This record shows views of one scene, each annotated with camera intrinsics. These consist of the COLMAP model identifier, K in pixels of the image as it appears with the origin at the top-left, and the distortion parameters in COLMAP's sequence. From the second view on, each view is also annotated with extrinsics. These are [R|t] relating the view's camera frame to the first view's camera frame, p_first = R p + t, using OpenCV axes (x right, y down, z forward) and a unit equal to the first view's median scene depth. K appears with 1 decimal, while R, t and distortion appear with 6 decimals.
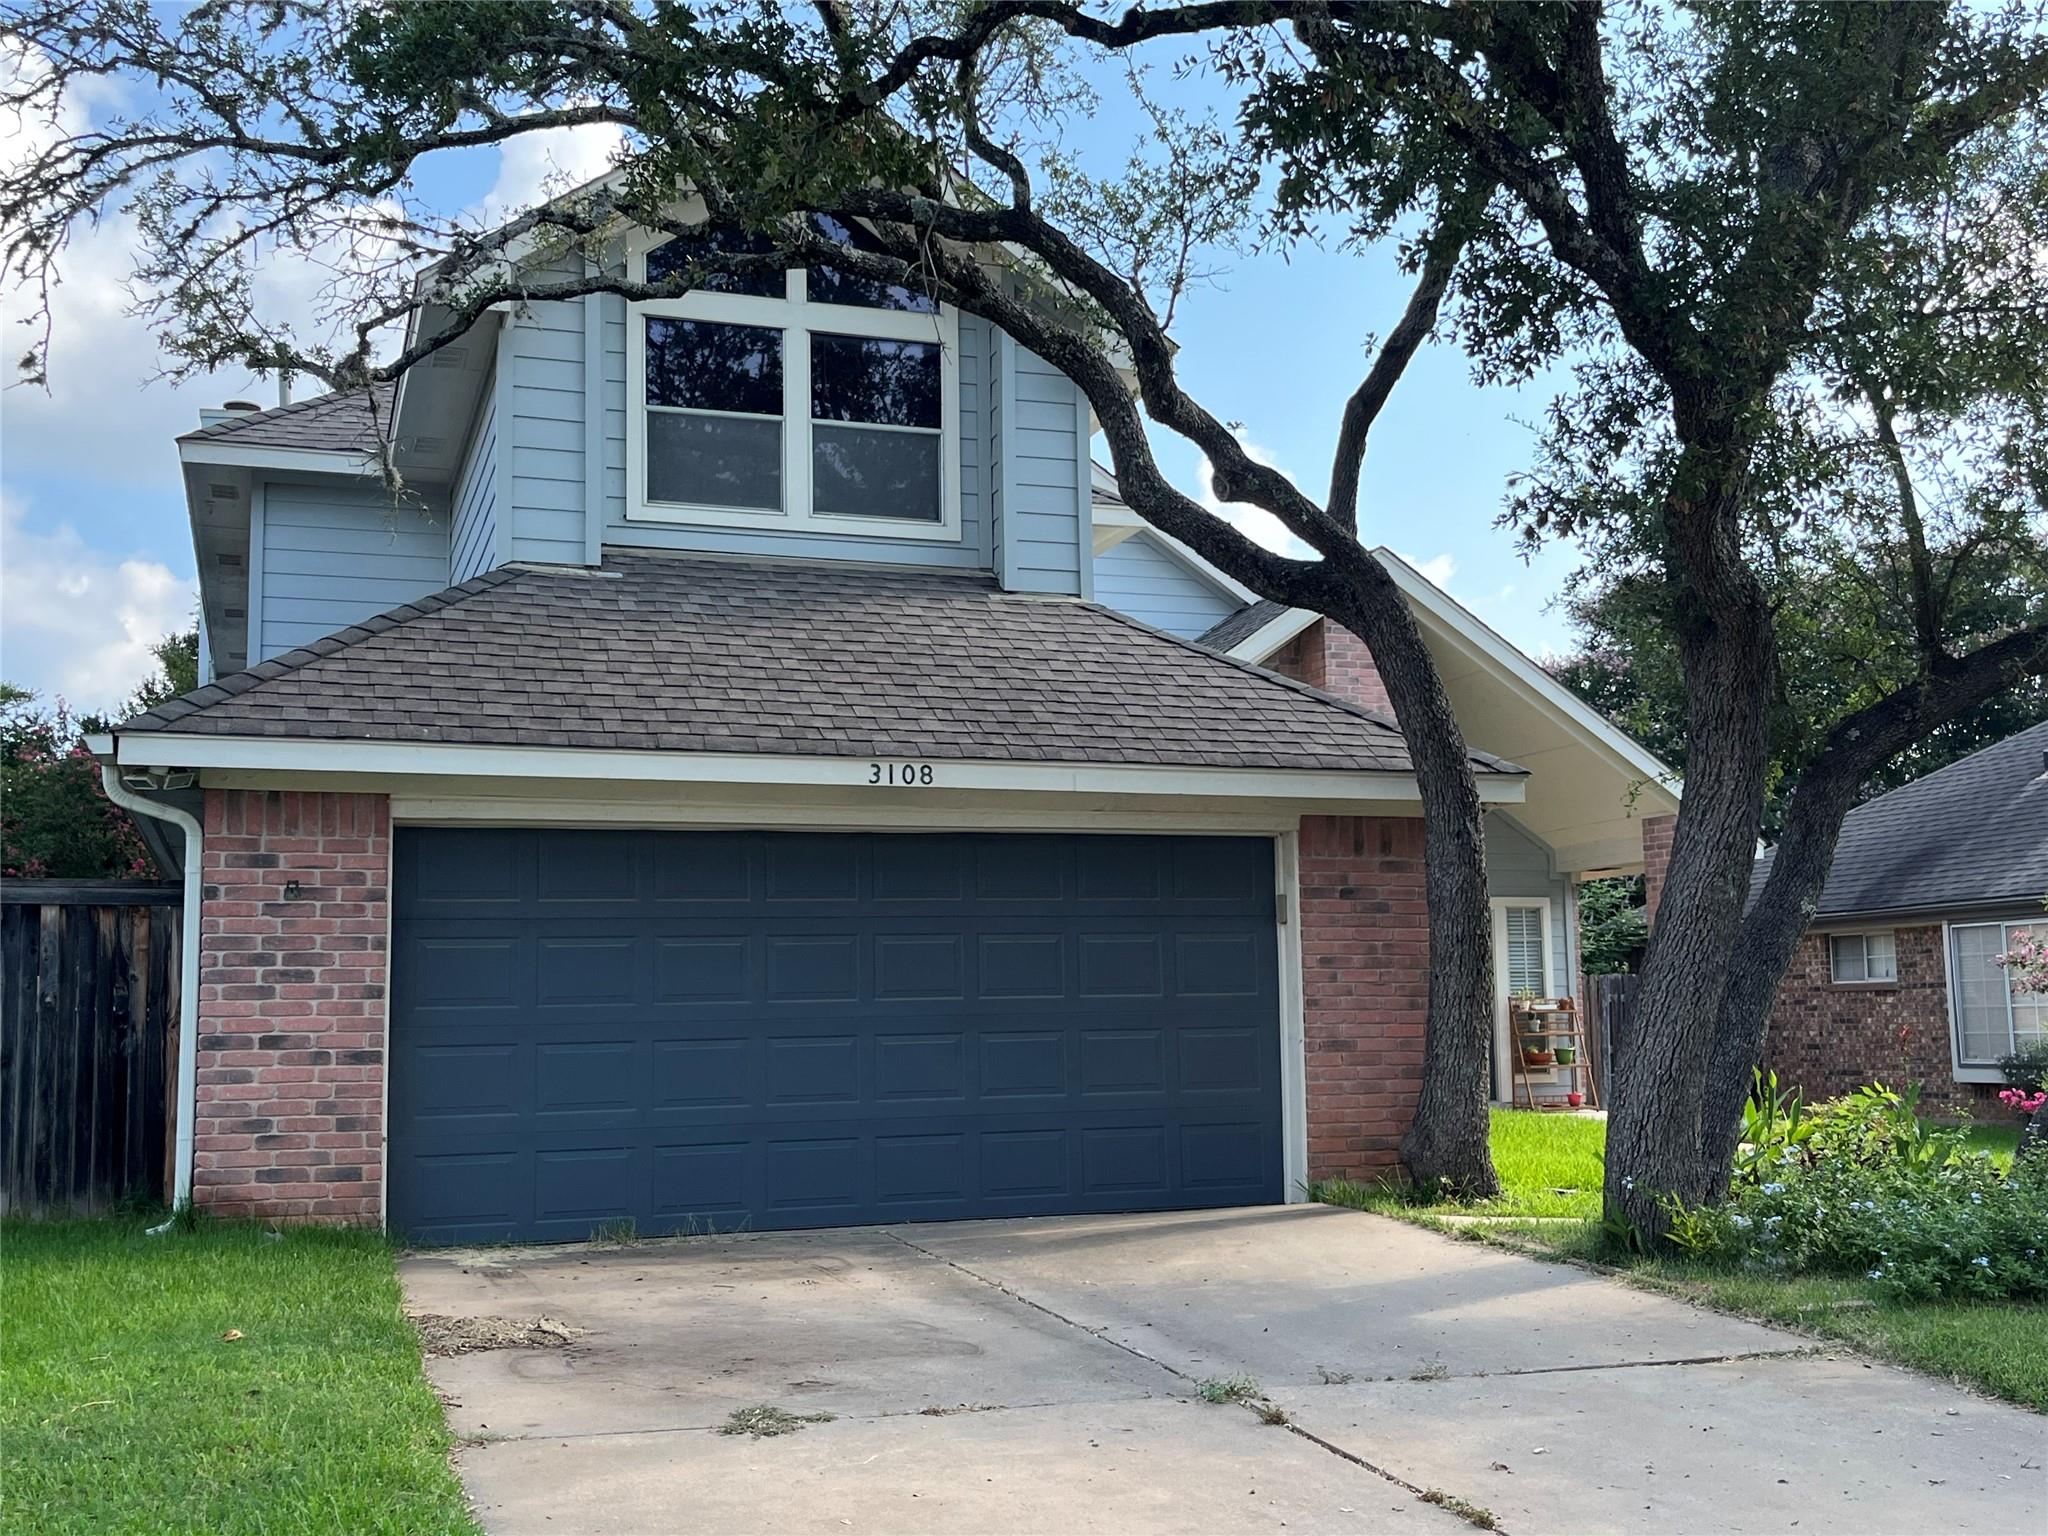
lens RADIAL K [[2106.1, 0, 1024.6], [0, 2106.1, 770.1], [0, 0, 1]] dist [-0.007885, 0.000000]
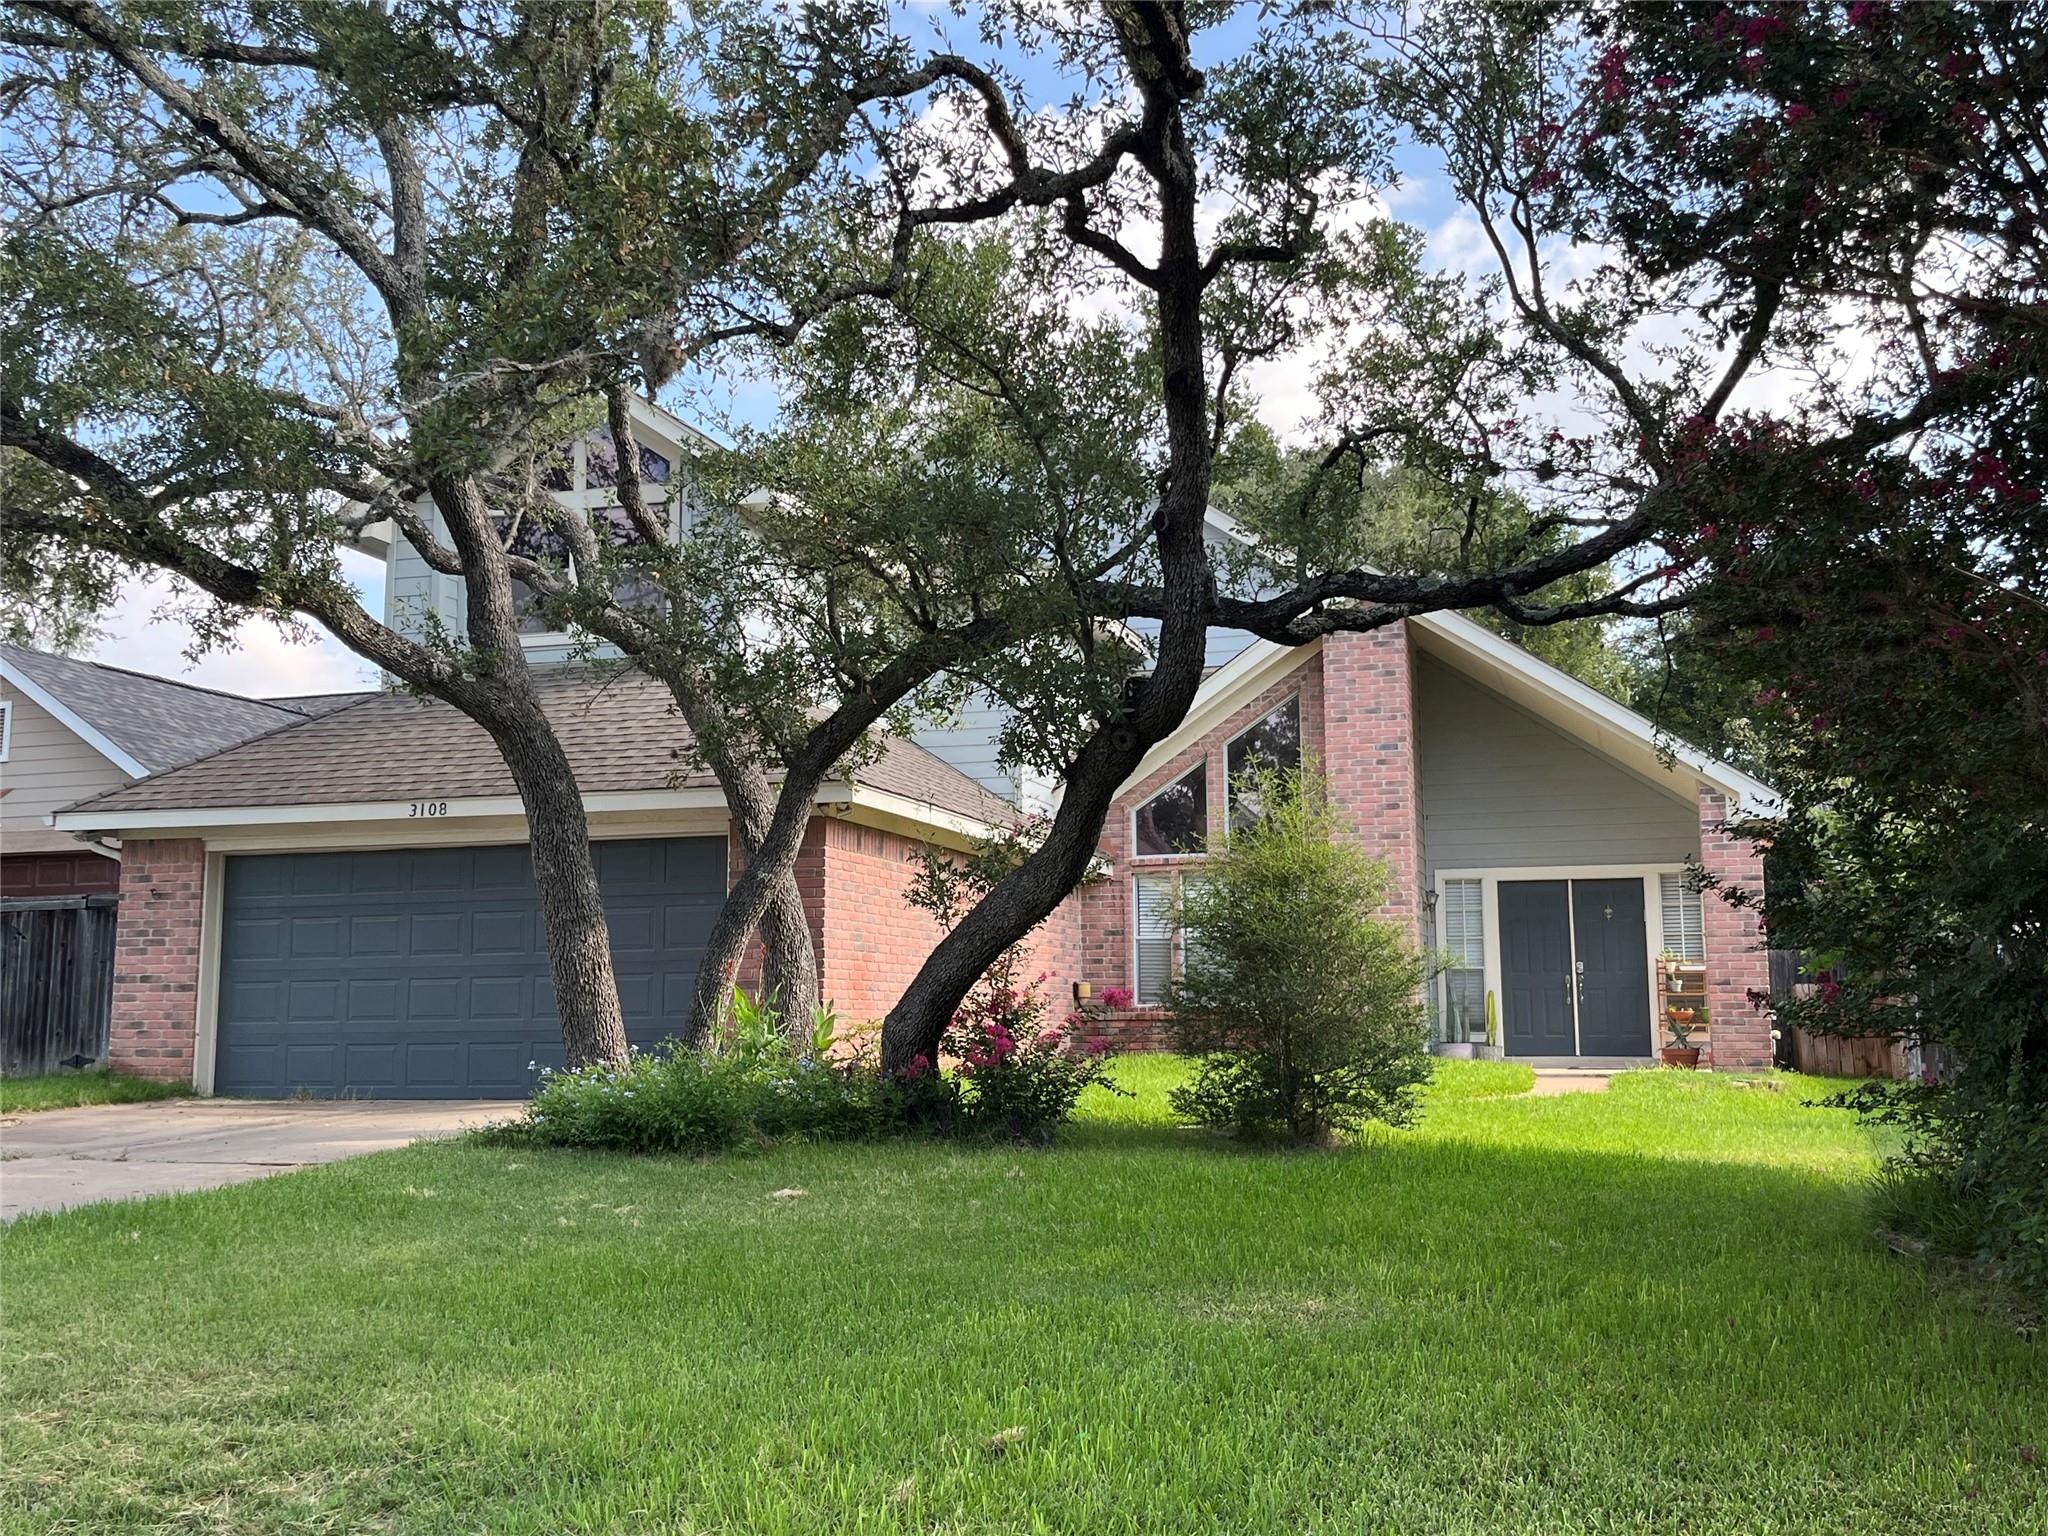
lens RADIAL K [[1880.2, 0, 1023.9], [0, 1880.2, 765.7], [0, 0, 1]] dist [0.005710, 0.000000]
pose [[0.812609, -0.066360, -0.579019, 1.167599], [0.063236, 0.997670, -0.025594, 0.034633], [0.579368, -0.015817, 0.814912, 0.119642]]
